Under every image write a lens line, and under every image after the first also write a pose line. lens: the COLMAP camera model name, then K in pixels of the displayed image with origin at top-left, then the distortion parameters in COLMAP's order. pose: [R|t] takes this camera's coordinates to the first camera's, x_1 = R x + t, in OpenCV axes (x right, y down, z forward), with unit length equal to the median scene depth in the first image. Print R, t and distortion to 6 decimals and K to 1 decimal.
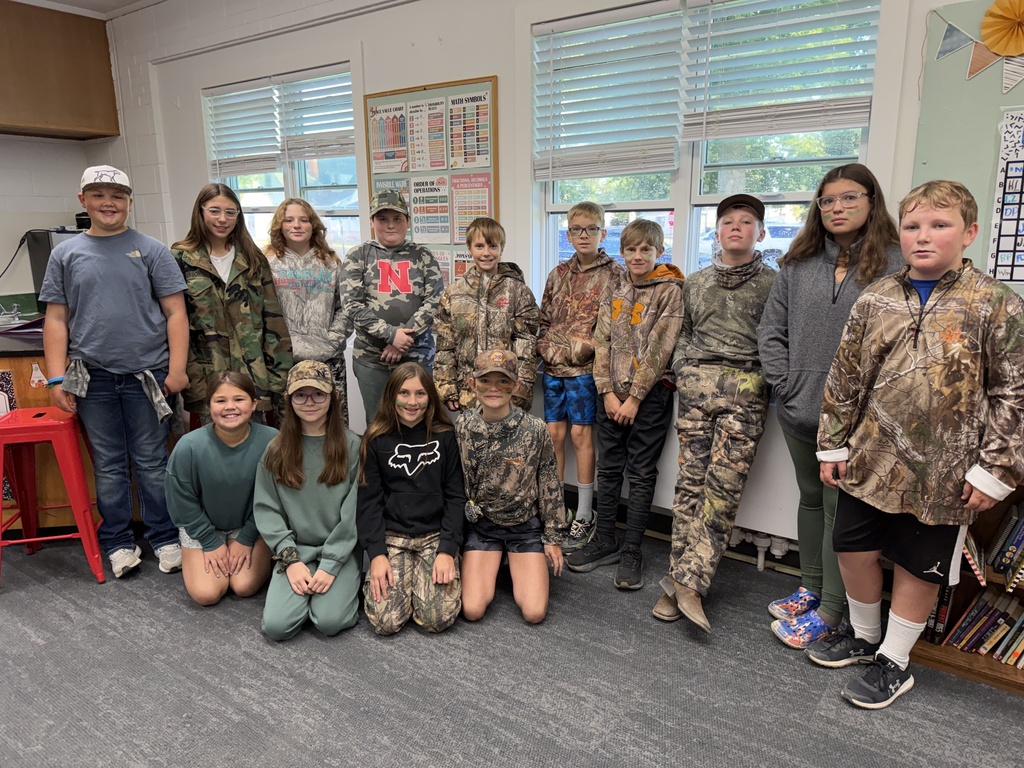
lens RADIAL K [[715.1, 0, 516.4], [0, 715.1, 389.3], [0, 0, 1]] dist [0.008616, -0.024160]
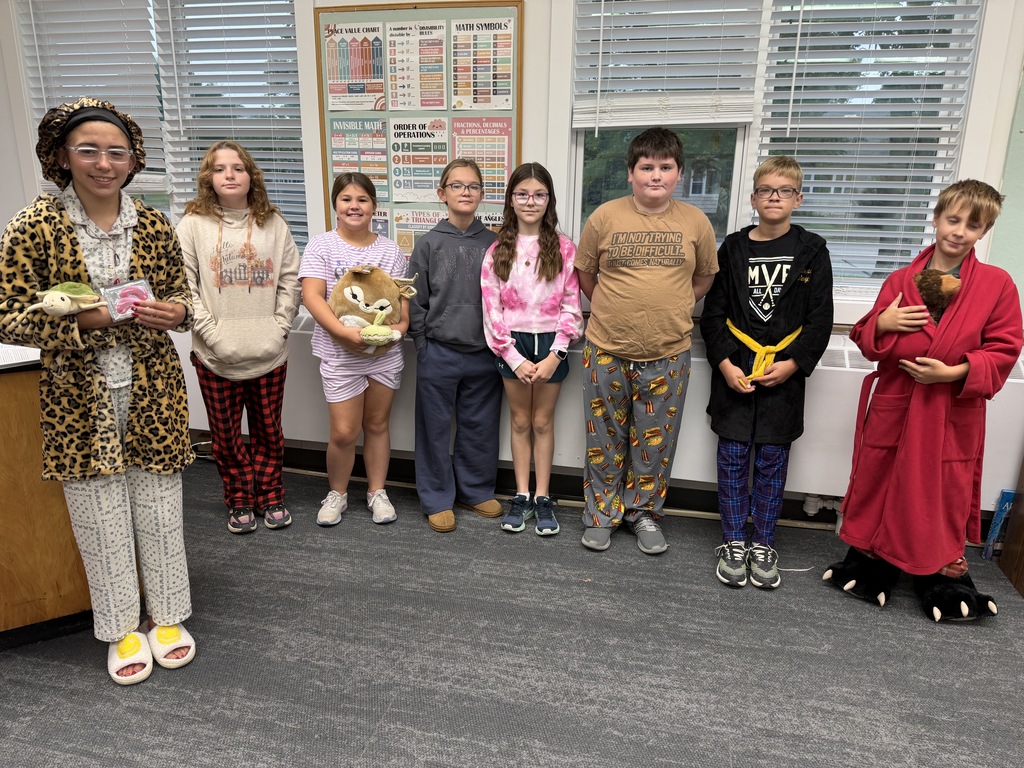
lens RADIAL K [[715.1, 0, 513.7], [0, 715.1, 380.1], [0, 0, 1]] dist [0.008616, -0.024160]
pose [[0.923842, -0.087956, 0.372531, -0.357151], [0.066897, 0.995364, 0.069110, -0.050099], [-0.376882, -0.038926, 0.925443, 0.195547]]
